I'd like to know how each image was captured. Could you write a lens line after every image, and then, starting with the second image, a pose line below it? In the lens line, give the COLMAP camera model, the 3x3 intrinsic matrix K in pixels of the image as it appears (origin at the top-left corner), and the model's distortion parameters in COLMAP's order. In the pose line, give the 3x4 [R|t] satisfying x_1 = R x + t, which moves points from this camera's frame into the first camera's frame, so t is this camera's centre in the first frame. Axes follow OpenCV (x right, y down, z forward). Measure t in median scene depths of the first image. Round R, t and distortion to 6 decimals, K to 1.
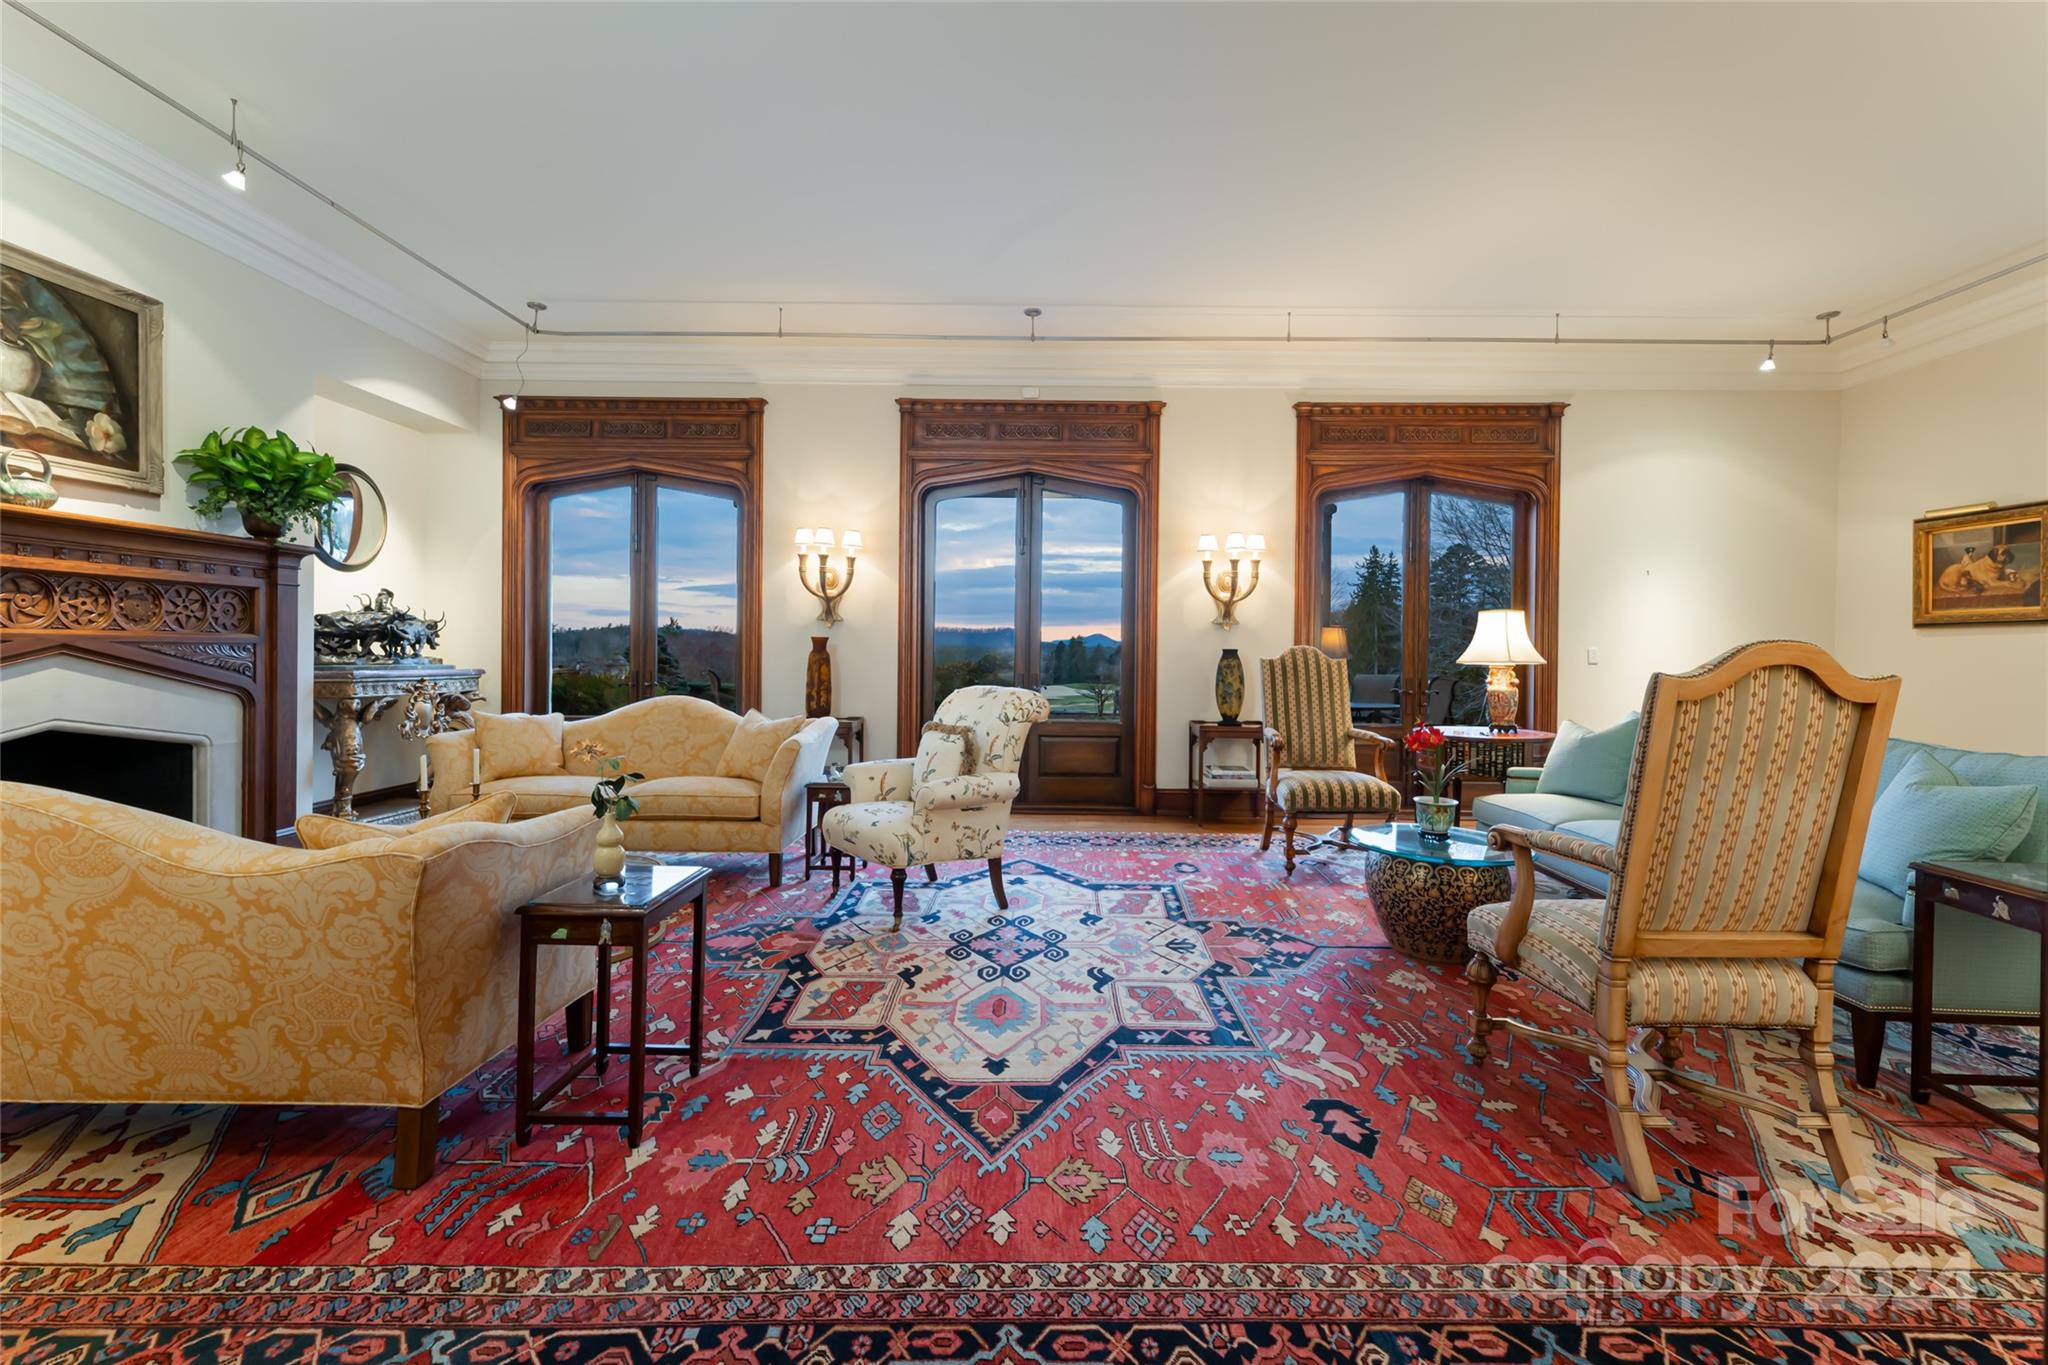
lens RADIAL K [[856.4, 0, 1032.2], [0, 856.4, 670.5], [0, 0, 1]] dist [0.003359, 0.000358]
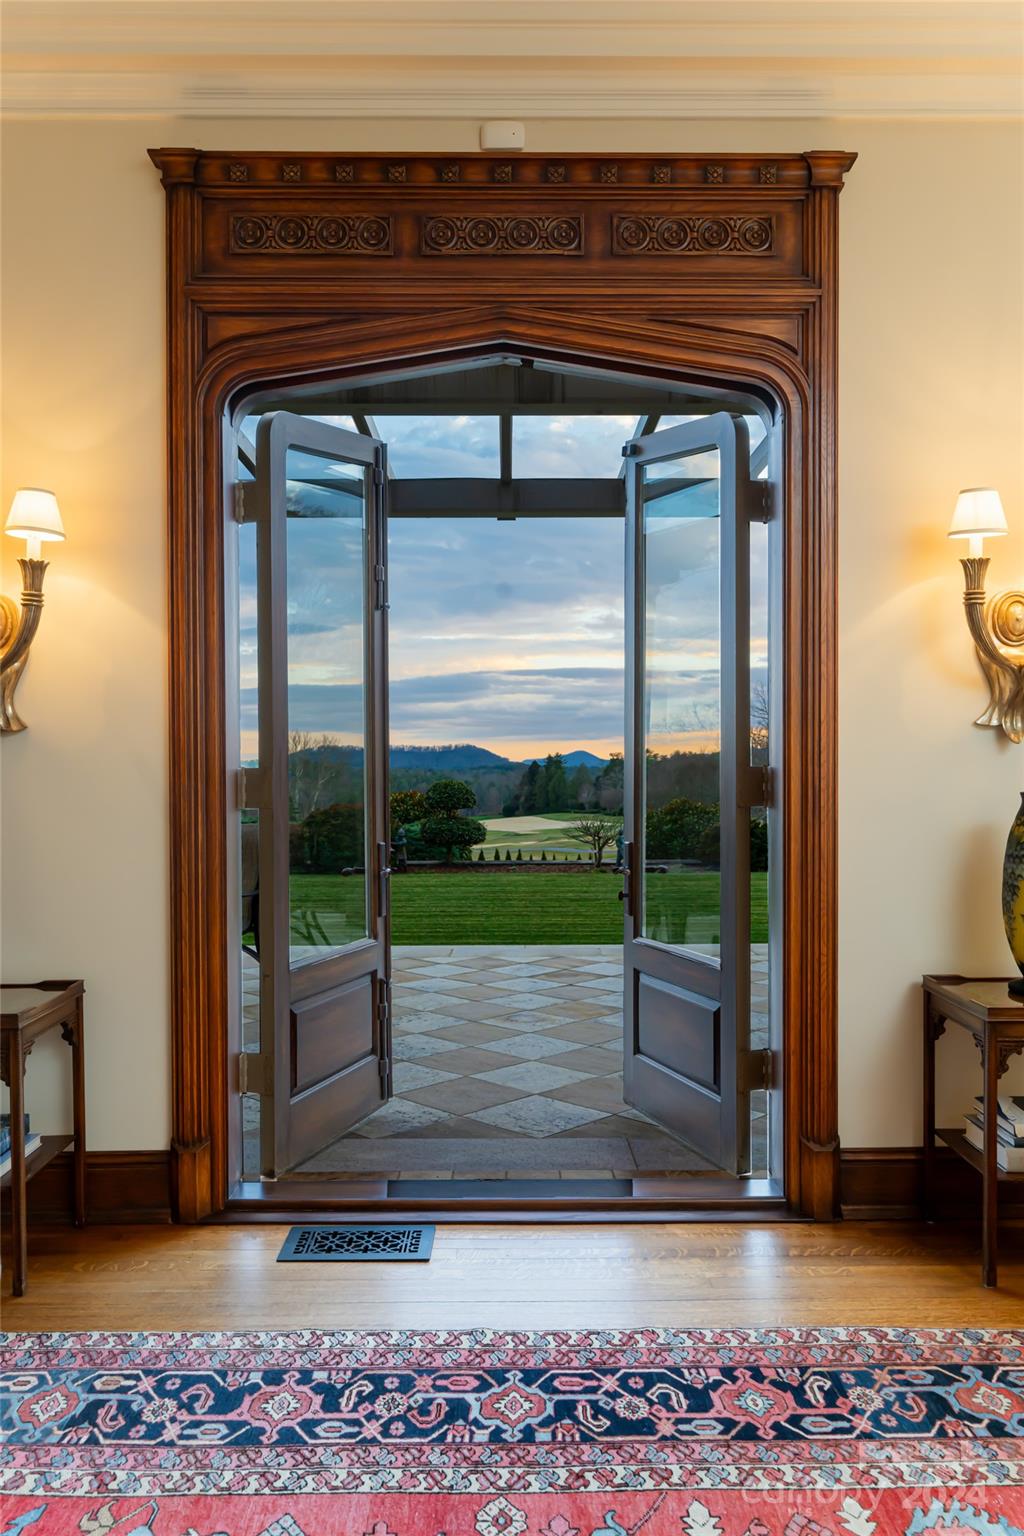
lens RADIAL K [[1088.6, 0, 516.4], [0, 1088.6, 776.9], [0, 0, 1]] dist [0.020771, -0.007137]
pose [[0.999791, -0.013061, 0.015732, -0.010939], [0.013370, 0.999716, -0.019731, -0.034606], [-0.015470, 0.019937, 0.999682, 0.728581]]
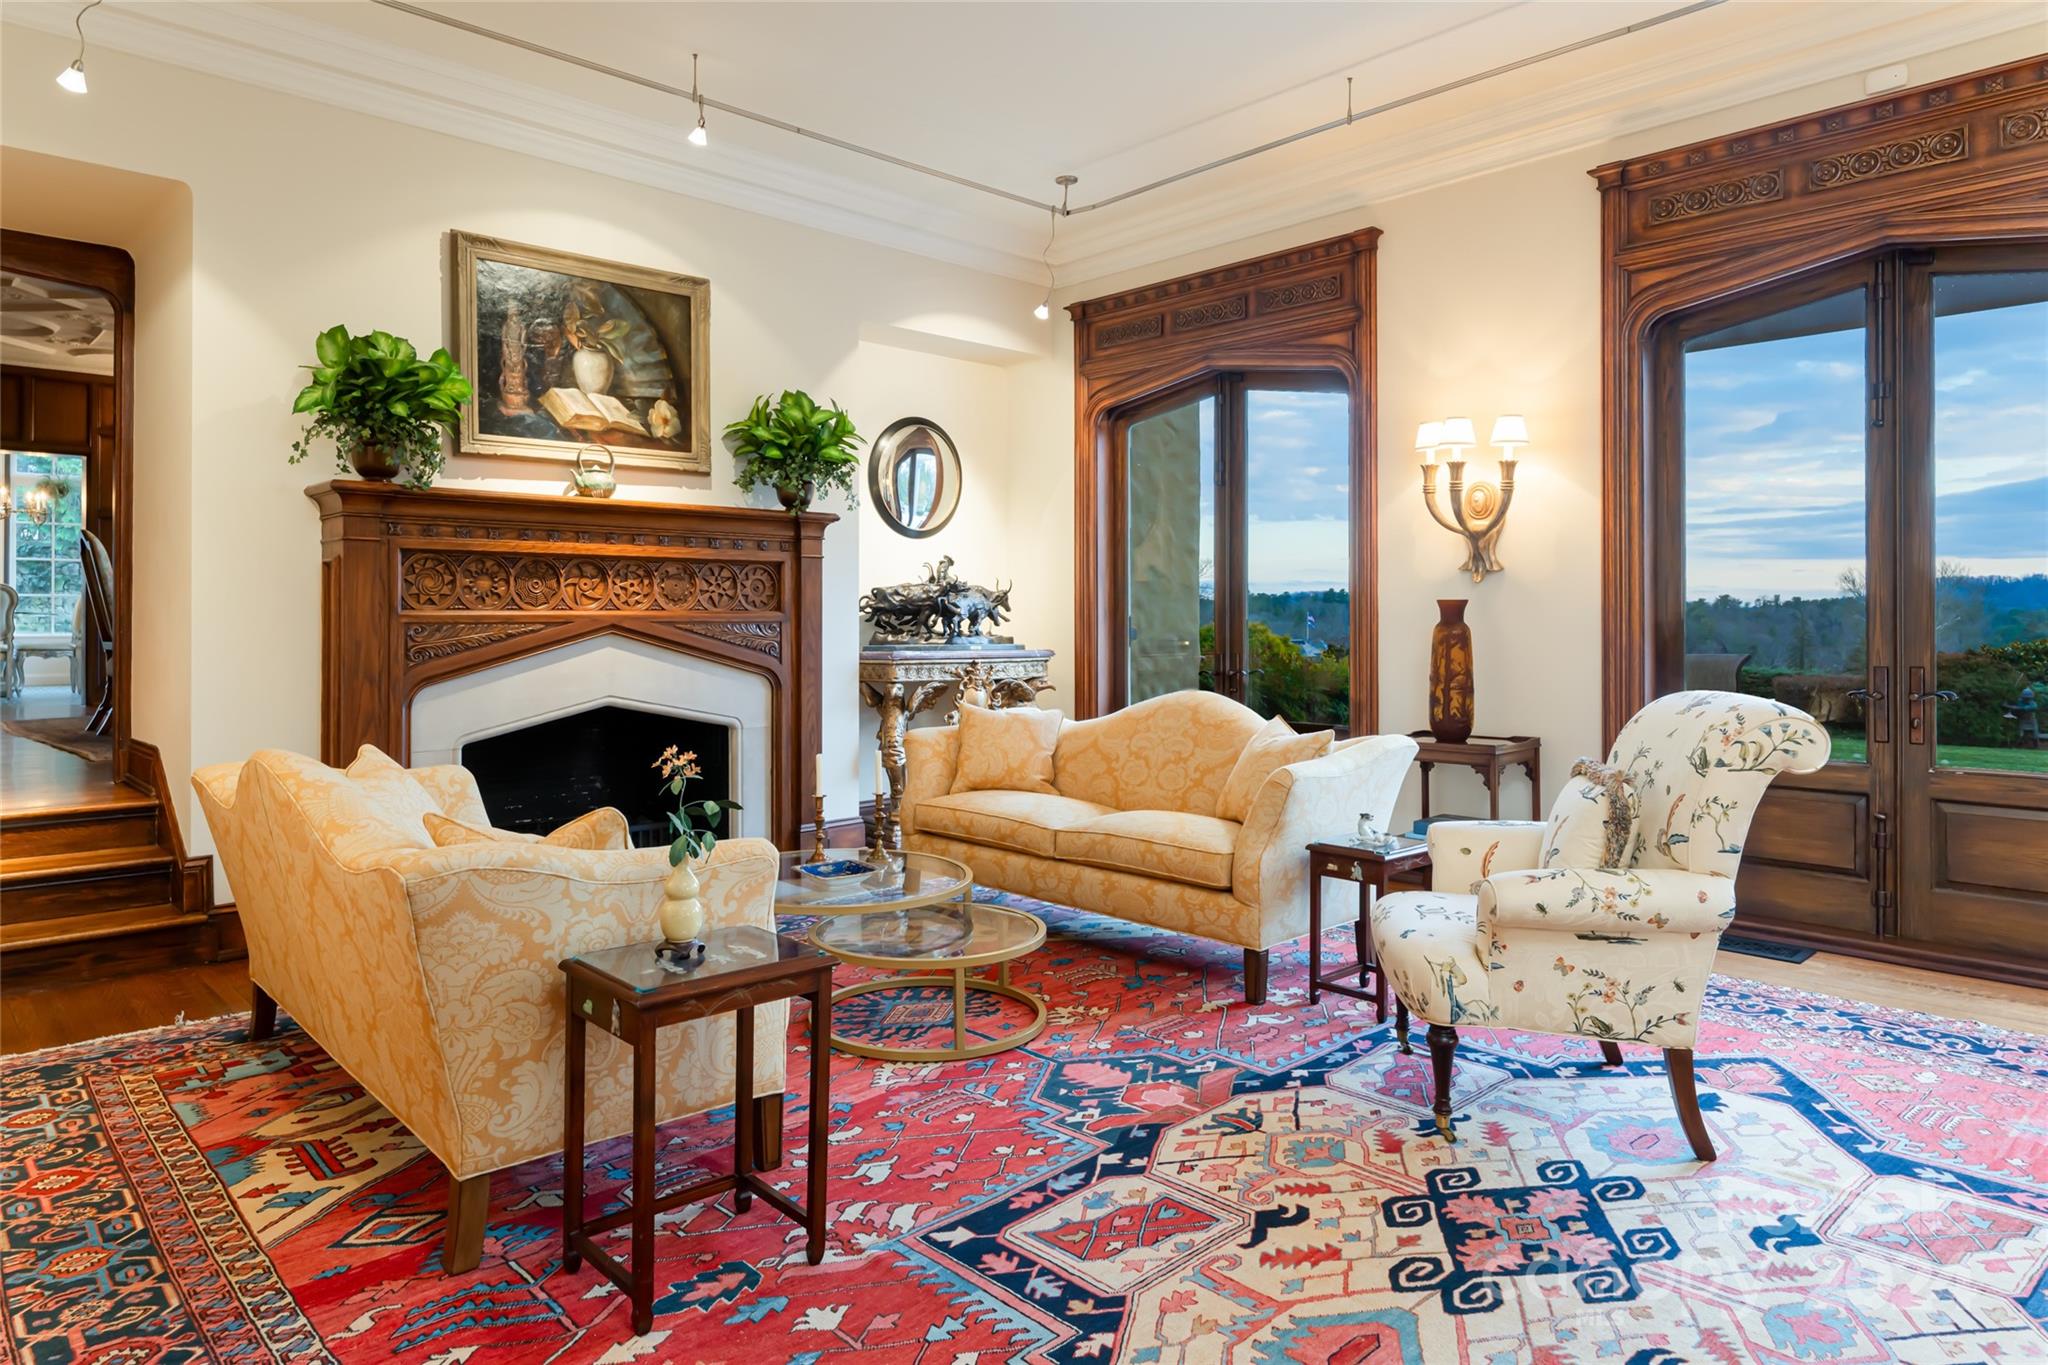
lens RADIAL K [[1237.4, 0, 972.7], [0, 1237.4, 624.6], [0, 0, 1]] dist [-0.003838, 0.001456]
pose [[0.680295, -0.008793, -0.732886, 0.219029], [-0.007158, 0.999801, -0.018640, -0.004524], [0.732903, 0.017927, 0.680097, 0.232339]]
